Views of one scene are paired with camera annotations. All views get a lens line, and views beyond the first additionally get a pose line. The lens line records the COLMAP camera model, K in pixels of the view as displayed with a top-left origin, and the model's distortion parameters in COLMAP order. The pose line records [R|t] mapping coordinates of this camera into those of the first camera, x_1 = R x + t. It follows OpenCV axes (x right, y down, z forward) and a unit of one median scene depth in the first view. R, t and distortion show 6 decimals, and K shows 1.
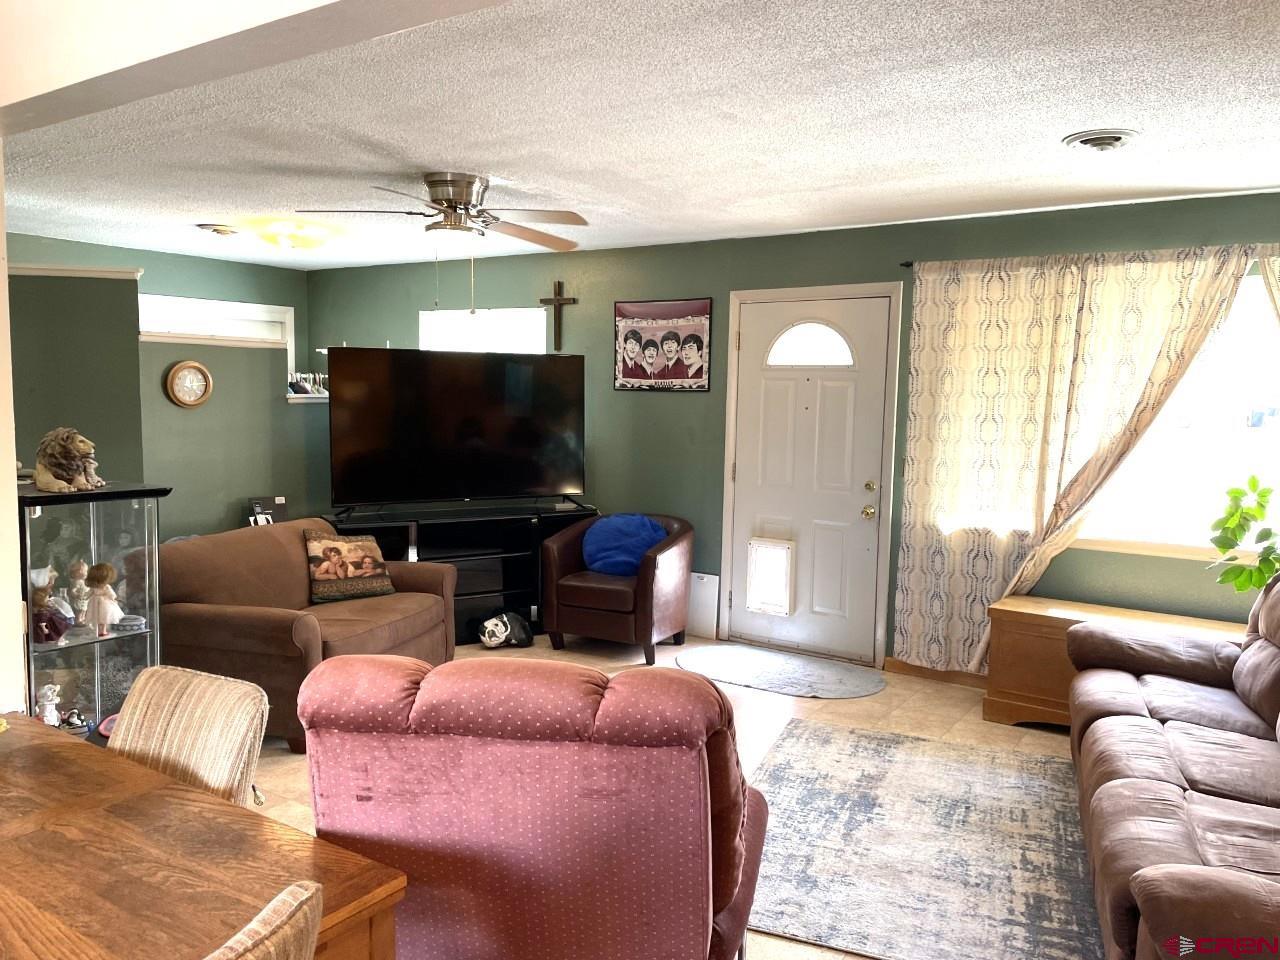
lens RADIAL K [[965.7, 0, 640.3], [0, 965.7, 476.5], [0, 0, 1]] dist [0.025125, -0.013941]
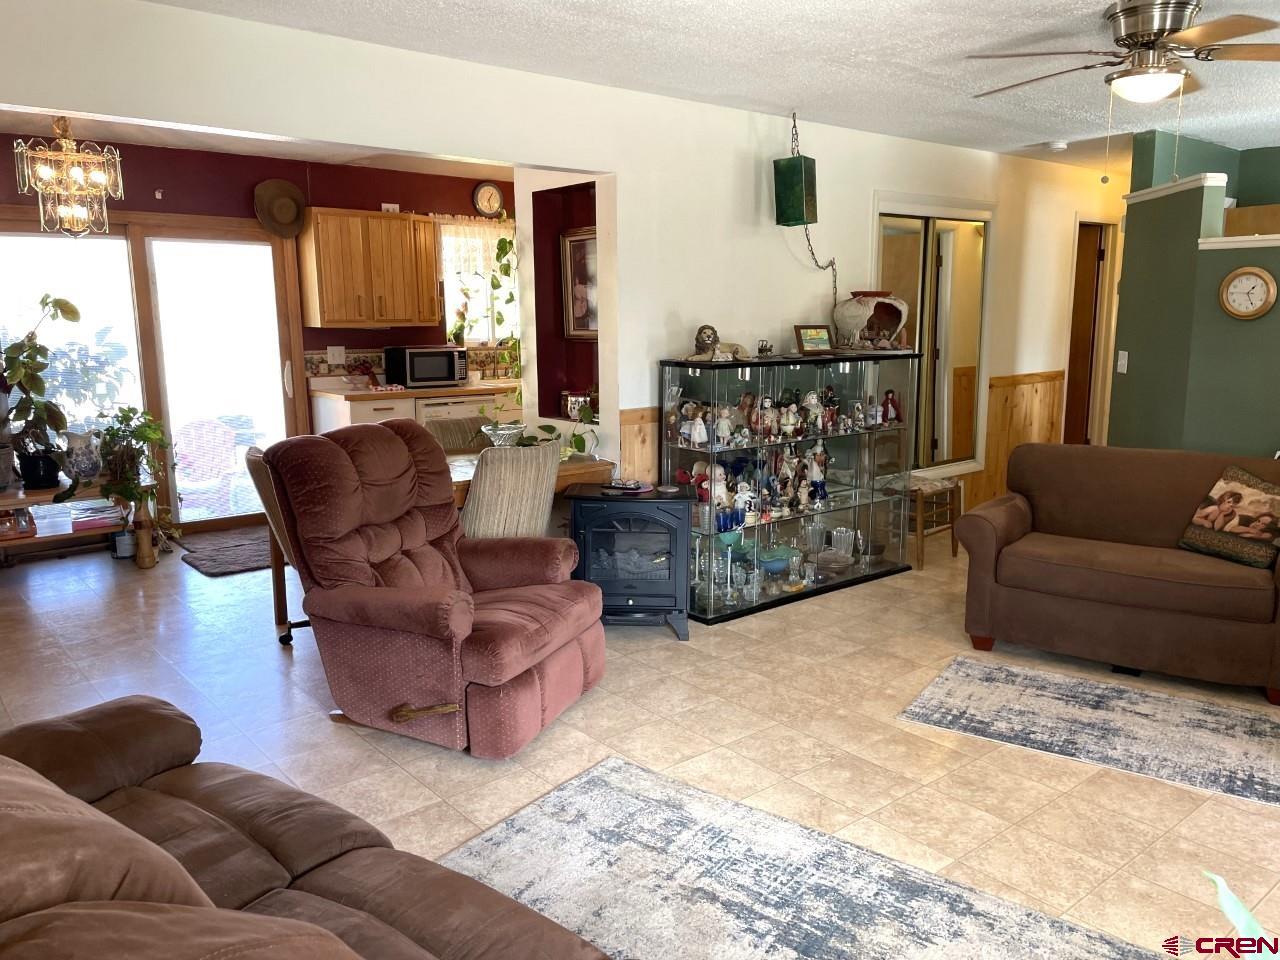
lens RADIAL K [[965.7, 0, 640.3], [0, 965.7, 481.2], [0, 0, 1]] dist [0.025125, -0.013941]
pose [[-0.286833, 0.145740, -0.946830, 1.213336], [-0.087262, 0.980276, 0.177323, -0.074035], [0.953998, 0.133485, -0.268458, 1.554419]]
